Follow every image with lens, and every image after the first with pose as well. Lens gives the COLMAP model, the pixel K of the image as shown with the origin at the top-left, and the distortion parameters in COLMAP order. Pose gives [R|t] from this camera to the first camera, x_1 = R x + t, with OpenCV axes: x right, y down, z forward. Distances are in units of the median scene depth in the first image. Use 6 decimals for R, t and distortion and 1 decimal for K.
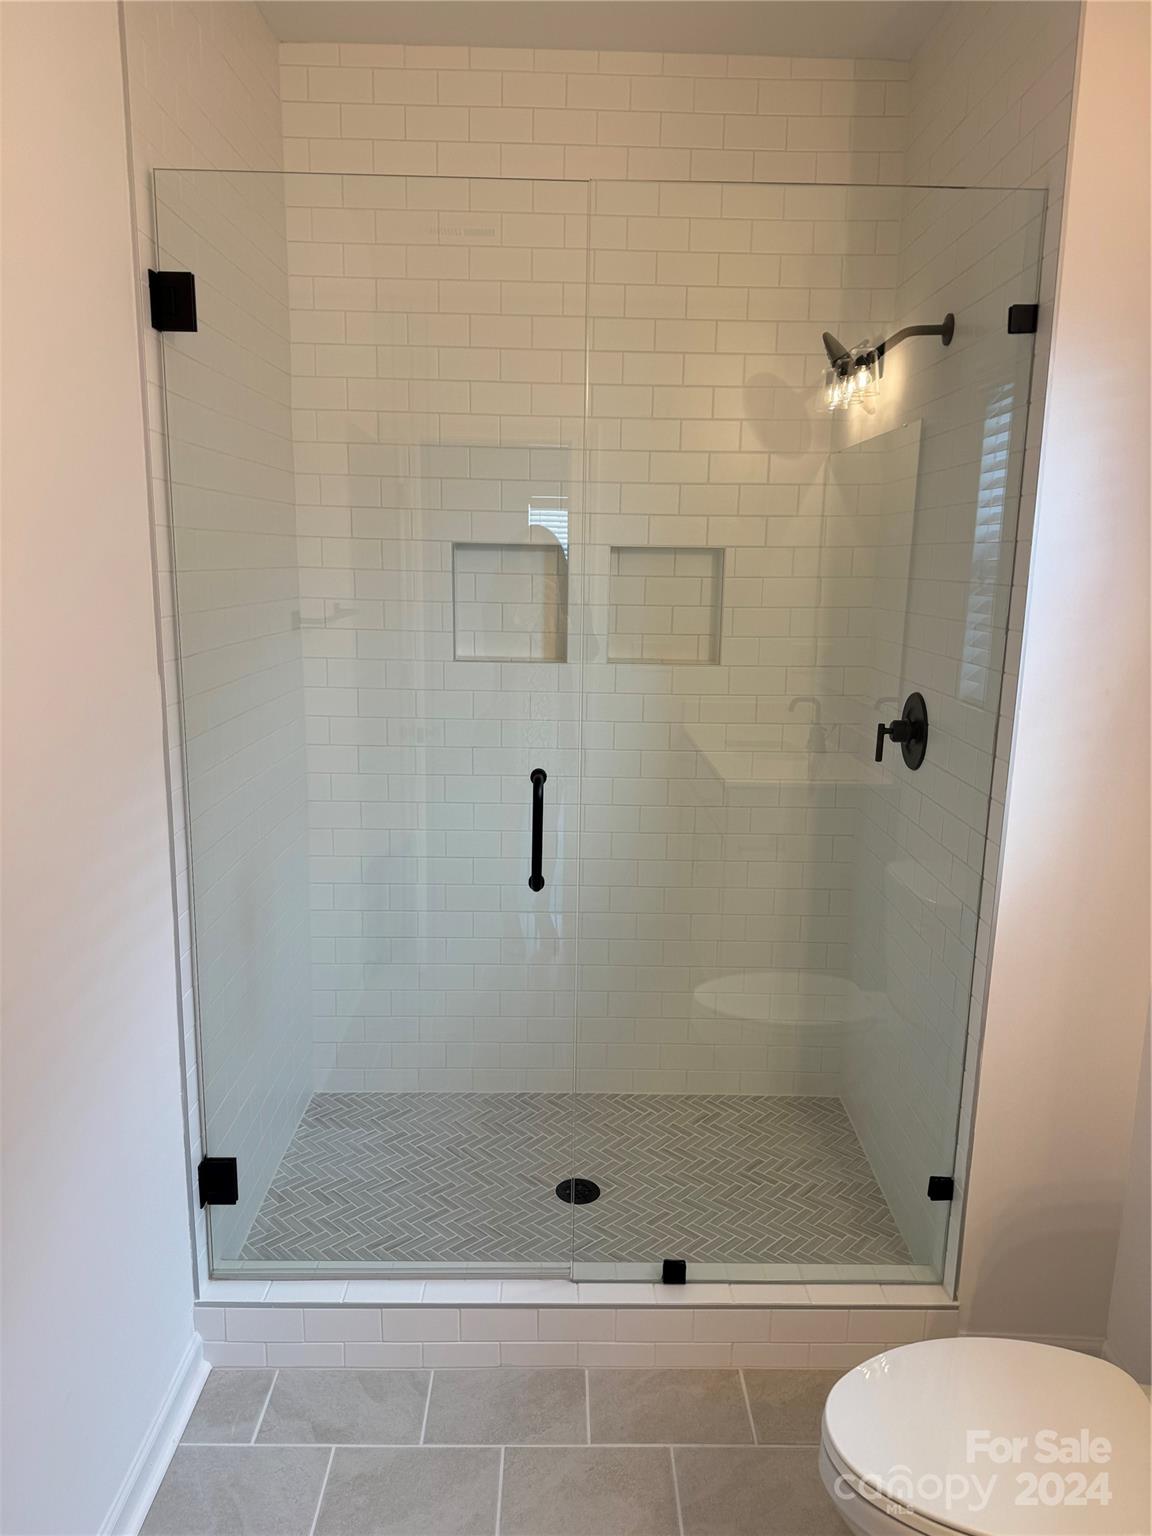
lens RADIAL K [[1072.7, 0, 560.3], [0, 1072.7, 779.3], [0, 0, 1]] dist [0.049065, -0.023296]
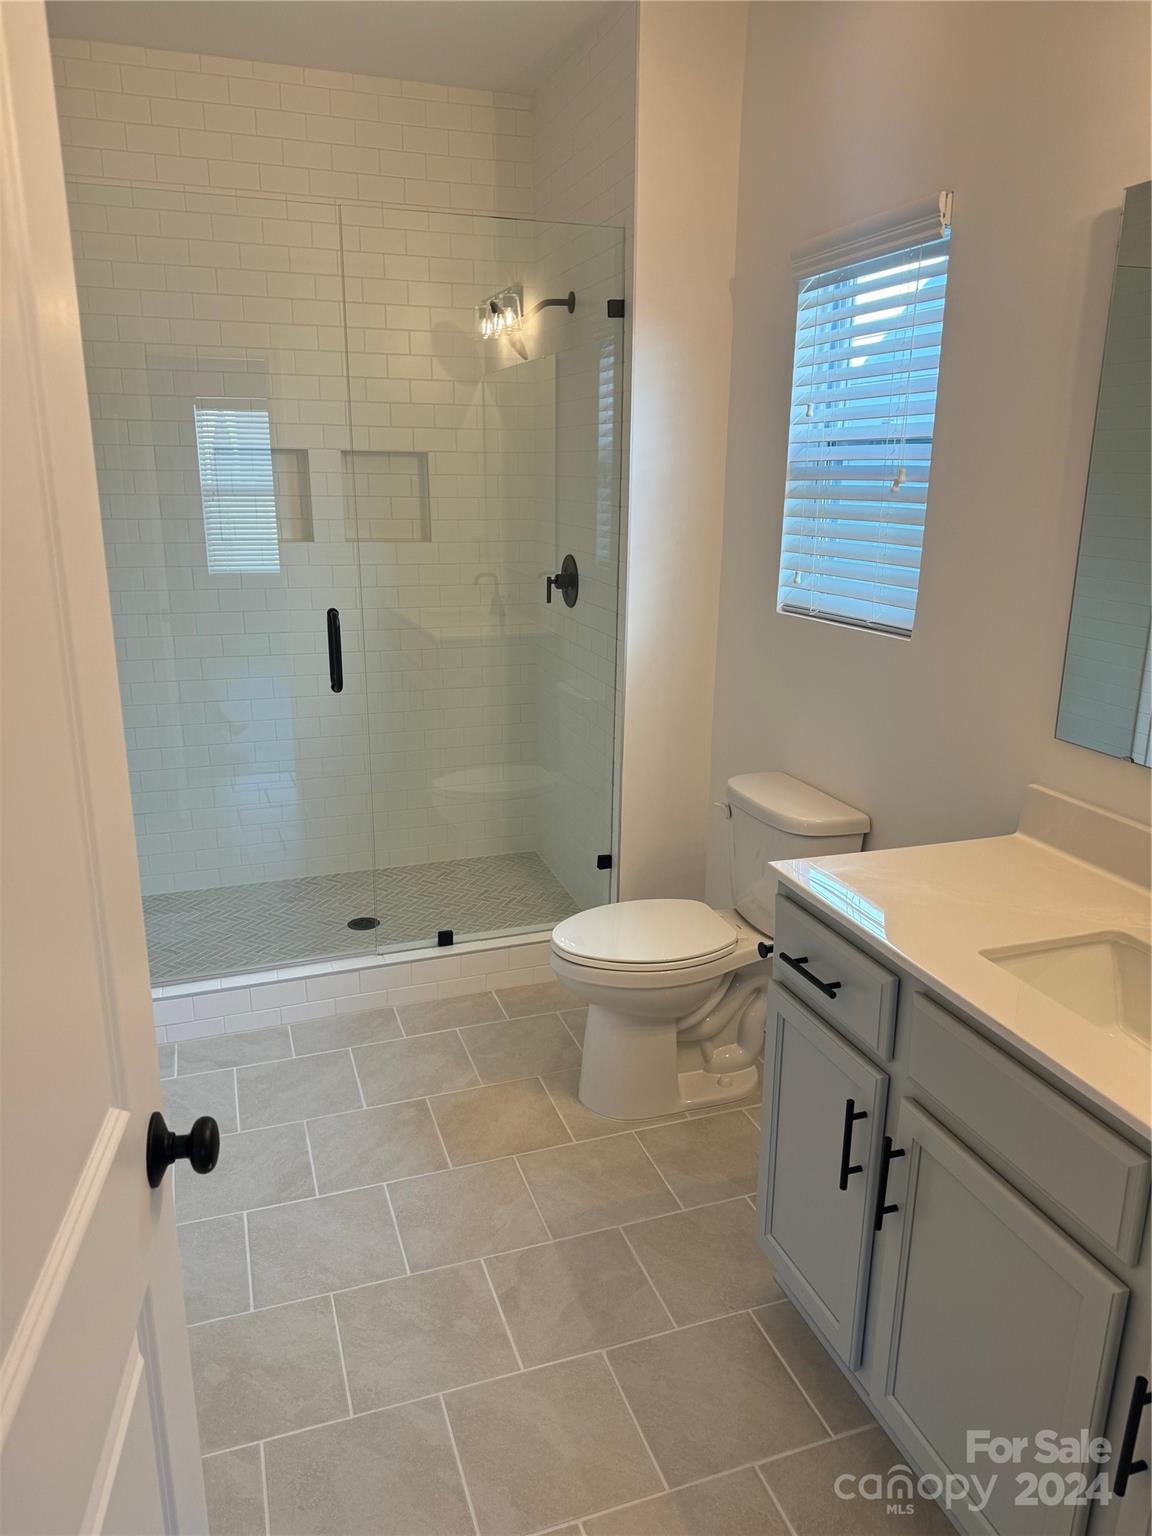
lens RADIAL K [[1072.7, 0, 590.0], [0, 1072.7, 776.1], [0, 0, 1]] dist [0.049065, -0.023296]
pose [[0.940105, -0.094711, 0.327464, -0.141226], [0.066902, 0.993208, 0.095192, 0.075415], [-0.334255, -0.067582, 0.940056, -0.379707]]
